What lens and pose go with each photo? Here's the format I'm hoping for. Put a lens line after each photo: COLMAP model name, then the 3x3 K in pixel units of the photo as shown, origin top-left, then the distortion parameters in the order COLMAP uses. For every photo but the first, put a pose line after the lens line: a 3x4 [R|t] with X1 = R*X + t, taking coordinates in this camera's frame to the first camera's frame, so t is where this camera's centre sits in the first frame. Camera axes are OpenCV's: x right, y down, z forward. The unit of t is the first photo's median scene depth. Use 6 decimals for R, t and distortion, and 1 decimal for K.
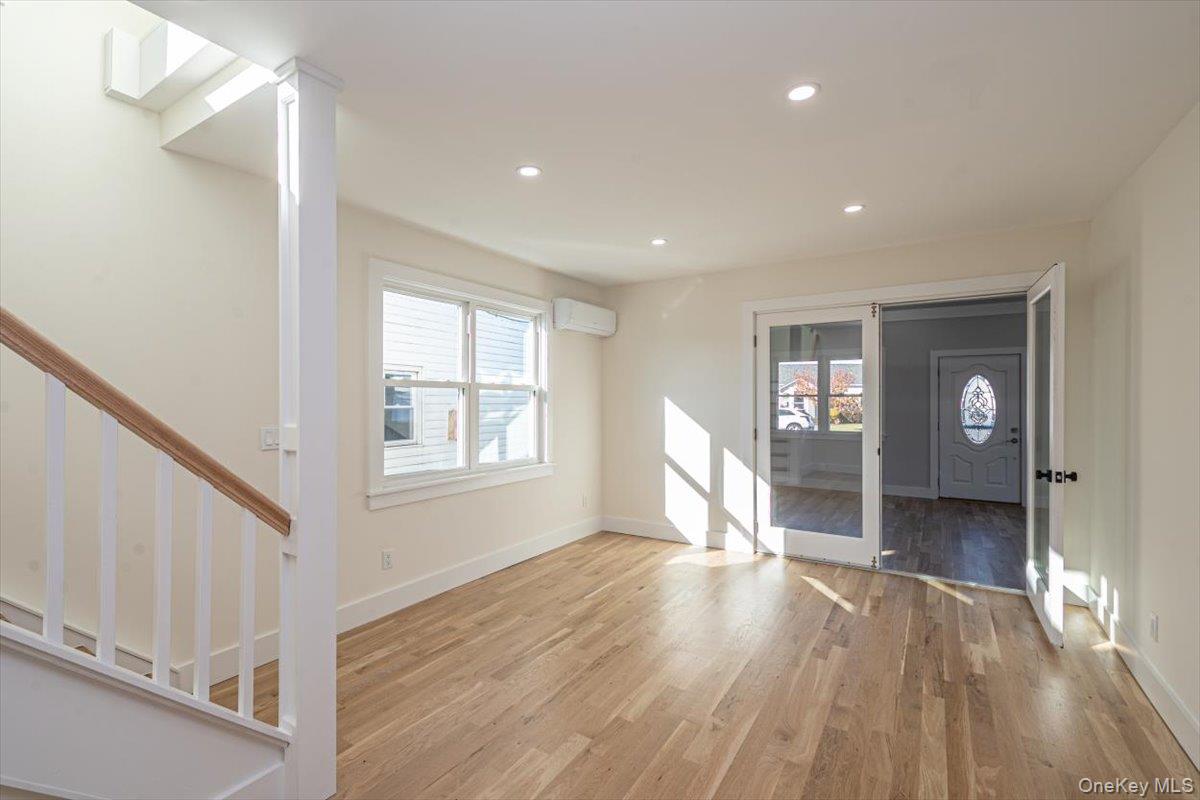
lens RADIAL K [[553.5, 0, 564.5], [0, 553.5, 398.0], [0, 0, 1]] dist [-0.009536, -0.000171]
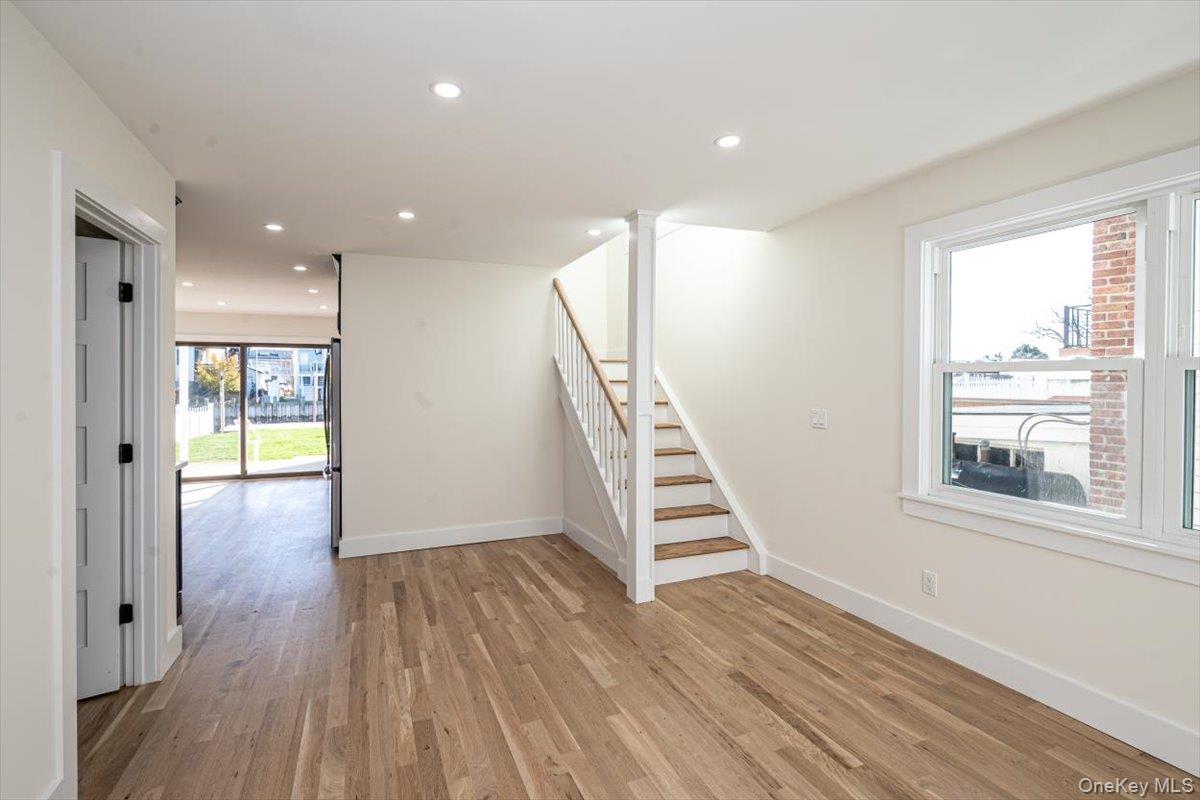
lens RADIAL K [[553.5, 0, 564.5], [0, 553.5, 398.0], [0, 0, 1]] dist [-0.009536, -0.000171]
pose [[-0.591702, 0.027932, -0.805672, 0.731935], [0.004526, 0.999499, 0.031328, -0.012754], [0.806144, 0.014891, -0.591532, 1.169826]]
